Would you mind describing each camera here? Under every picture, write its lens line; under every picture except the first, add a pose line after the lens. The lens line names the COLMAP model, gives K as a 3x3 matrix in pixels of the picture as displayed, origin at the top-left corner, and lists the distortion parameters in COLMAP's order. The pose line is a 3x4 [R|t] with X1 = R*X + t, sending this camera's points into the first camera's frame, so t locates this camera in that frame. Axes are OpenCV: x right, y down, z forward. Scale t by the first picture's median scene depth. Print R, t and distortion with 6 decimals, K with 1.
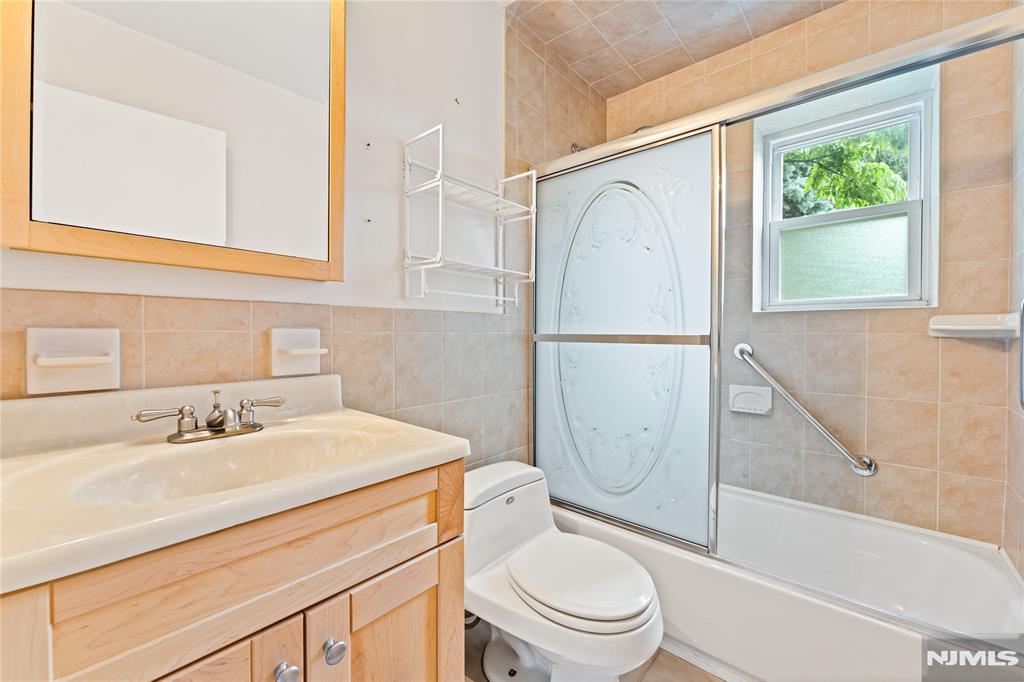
lens RADIAL K [[414.2, 0, 510.1], [0, 414.2, 341.8], [0, 0, 1]] dist [-0.000637, -0.000412]
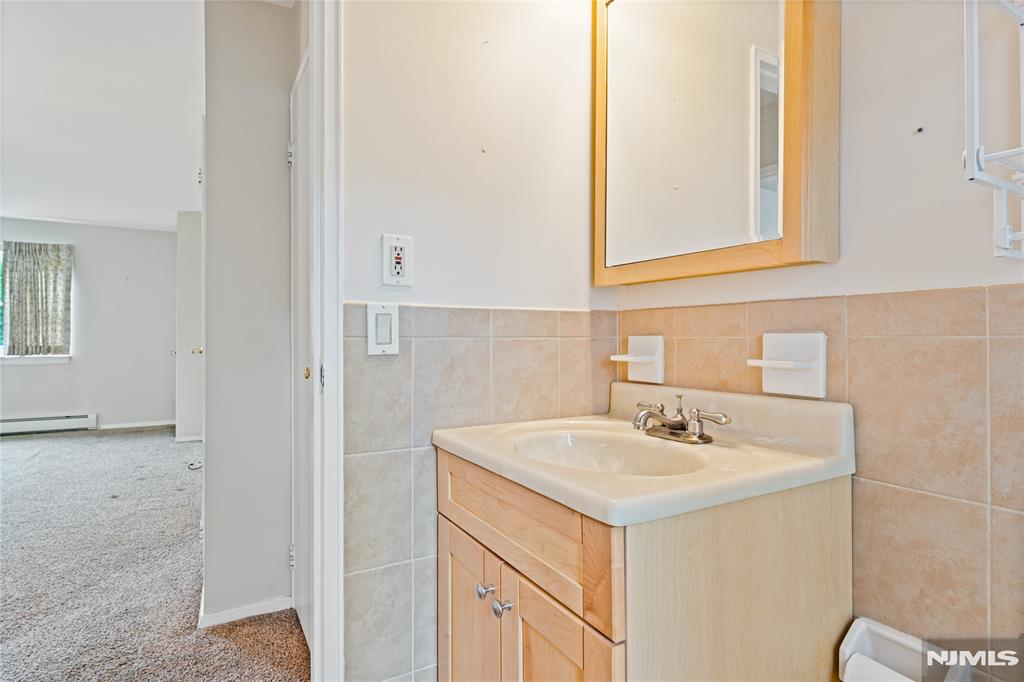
lens RADIAL K [[542.8, 0, 512.0], [0, 542.8, 341.0], [0, 0, 1]] dist [-0.001704, 0.000284]
pose [[-0.328499, 0.002423, -0.944501, 0.620521], [-0.018715, 0.999784, 0.009074, -0.018712], [0.944319, 0.020657, -0.328382, 0.919089]]
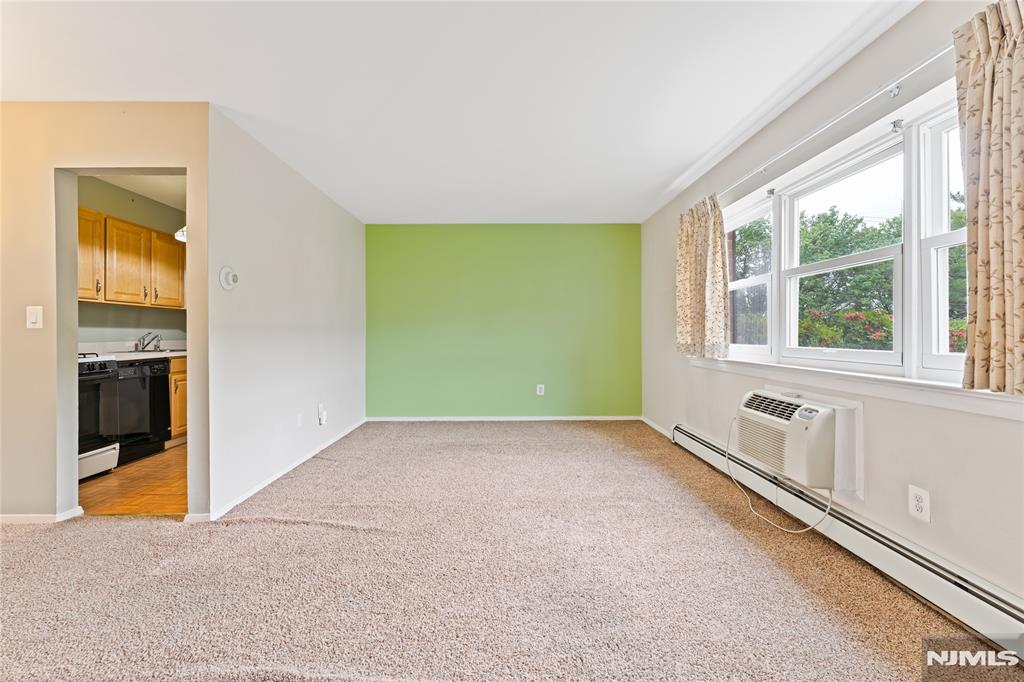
lens RADIAL K [[416.3, 0, 506.9], [0, 416.3, 328.6], [0, 0, 1]] dist [-0.002453, -0.000522]
pose [[-0.666084, 0.009906, 0.745811, -2.843048], [0.016738, 0.999859, 0.001669, 0.058337], [-0.745689, 0.013595, -0.666156, -3.656970]]
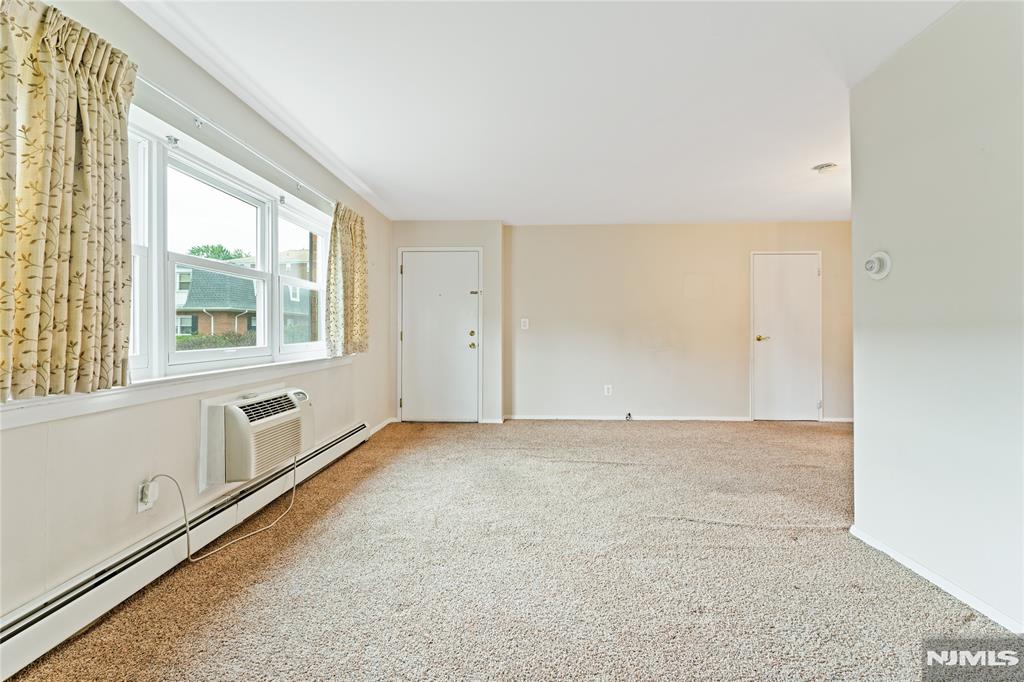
lens RADIAL K [[414.2, 0, 510.1], [0, 414.2, 341.8], [0, 0, 1]] dist [-0.000637, -0.000412]
pose [[0.620000, 0.021569, -0.784305, 0.367489], [-0.015428, 0.999764, 0.015299, 0.095779], [0.784450, 0.002615, 0.620187, -6.520746]]
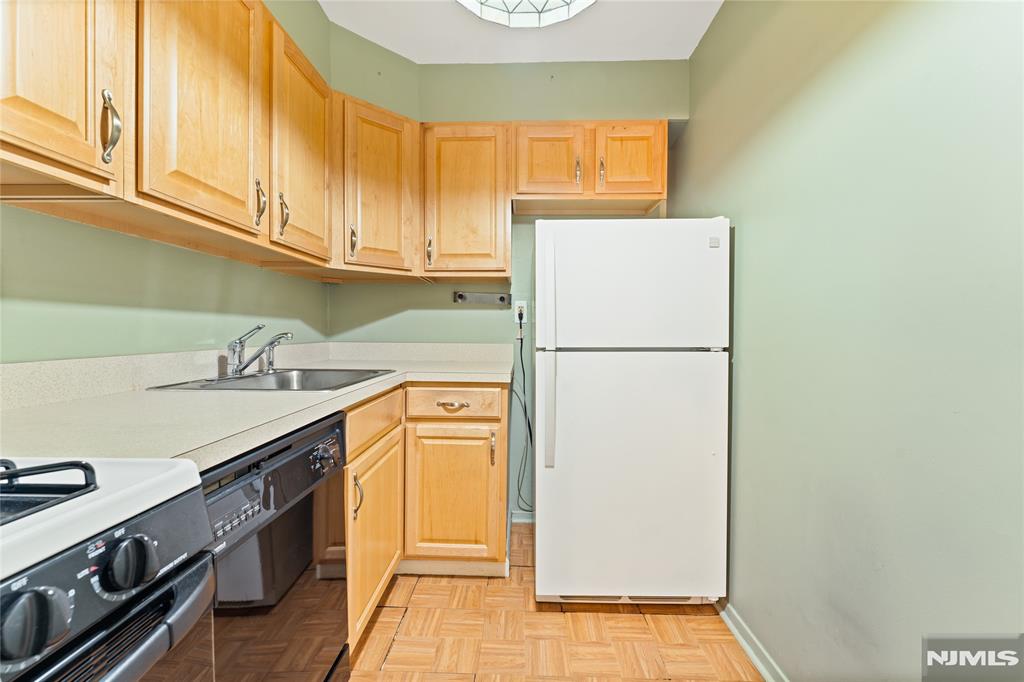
lens RADIAL K [[413.7, 0, 510.2], [0, 413.7, 336.4], [0, 0, 1]] dist [0.000590, -0.000483]
pose [[-0.641358, -0.013341, 0.767125, 0.613451], [0.005034, 0.999754, 0.021596, 0.054639], [-0.767225, 0.017713, -0.641134, -3.512486]]
